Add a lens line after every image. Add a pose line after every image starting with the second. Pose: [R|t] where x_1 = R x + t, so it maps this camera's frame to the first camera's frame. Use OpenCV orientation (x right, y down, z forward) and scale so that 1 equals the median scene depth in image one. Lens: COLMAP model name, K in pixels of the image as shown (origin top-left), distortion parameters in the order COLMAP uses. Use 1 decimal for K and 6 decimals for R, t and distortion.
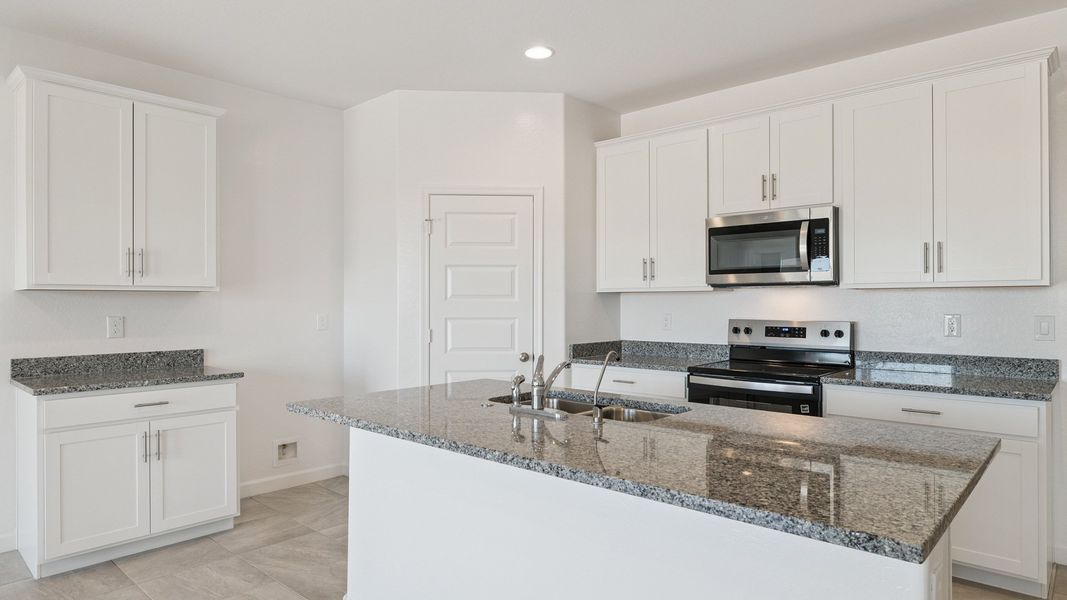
lens RADIAL K [[625.9, 0, 538.3], [0, 625.9, 303.8], [0, 0, 1]] dist [-0.007665, 0.001264]
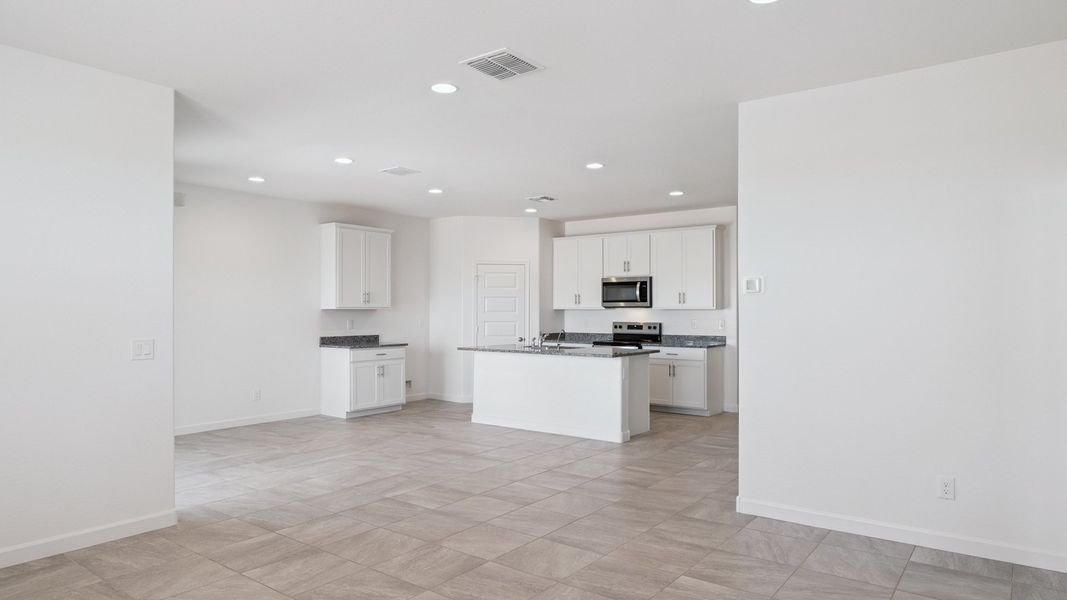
lens RADIAL K [[625.9, 0, 538.3], [0, 625.9, 303.8], [0, 0, 1]] dist [-0.007665, 0.001264]
pose [[0.996287, 0.003853, 0.086003, -0.178662], [-0.002570, 0.999884, -0.015032, -0.006919], [-0.086051, 0.014755, 0.996181, -1.402860]]
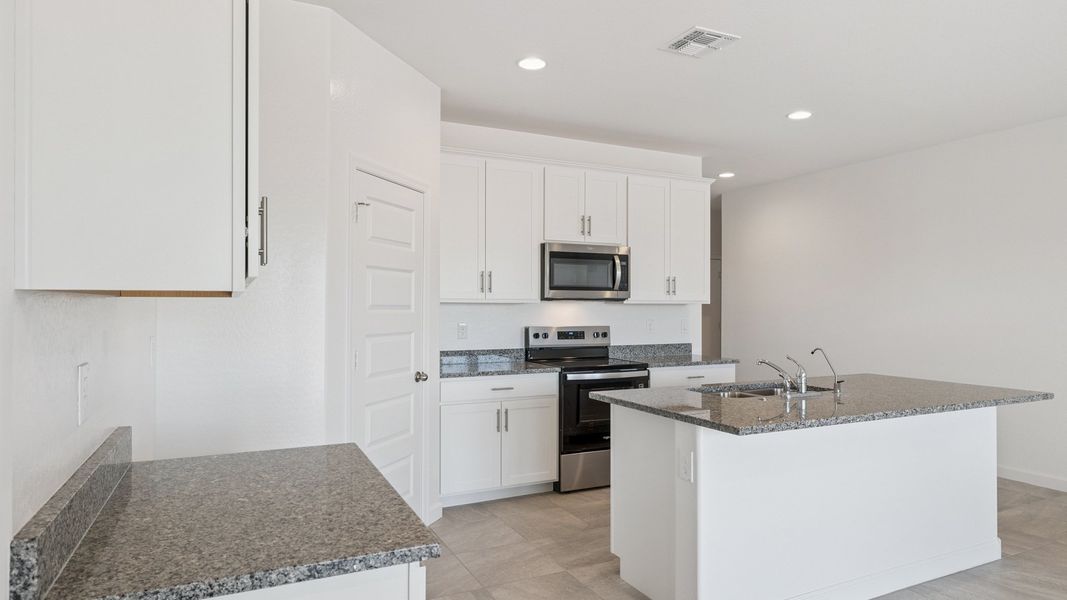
lens RADIAL K [[625.9, 0, 538.3], [0, 625.9, 303.8], [0, 0, 1]] dist [-0.007665, 0.001264]
pose [[0.375962, 0.006001, 0.926616, -0.922928], [-0.001019, 0.999981, -0.006062, -0.013901], [-0.926634, 0.001335, 0.375961, 0.618547]]
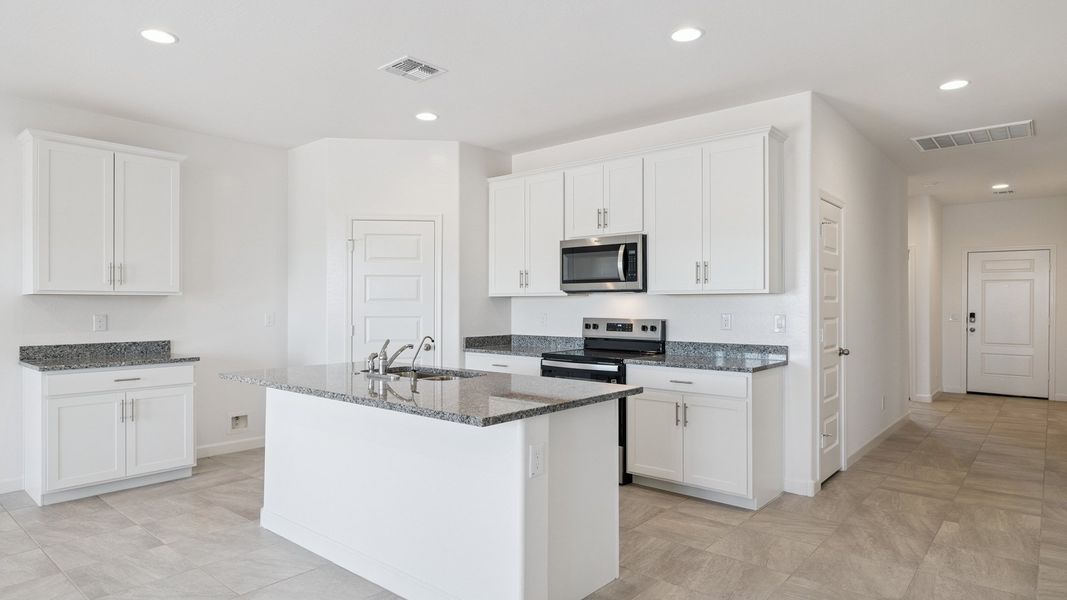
lens RADIAL K [[605.3, 0, 538.2], [0, 605.3, 304.9], [0, 0, 1]] dist [-0.001351, -0.002001]
pose [[0.999543, 0.001539, 0.030195, 0.201361], [-0.001487, 0.999997, -0.001739, 0.000521], [-0.030197, 0.001693, 0.999543, -0.293718]]
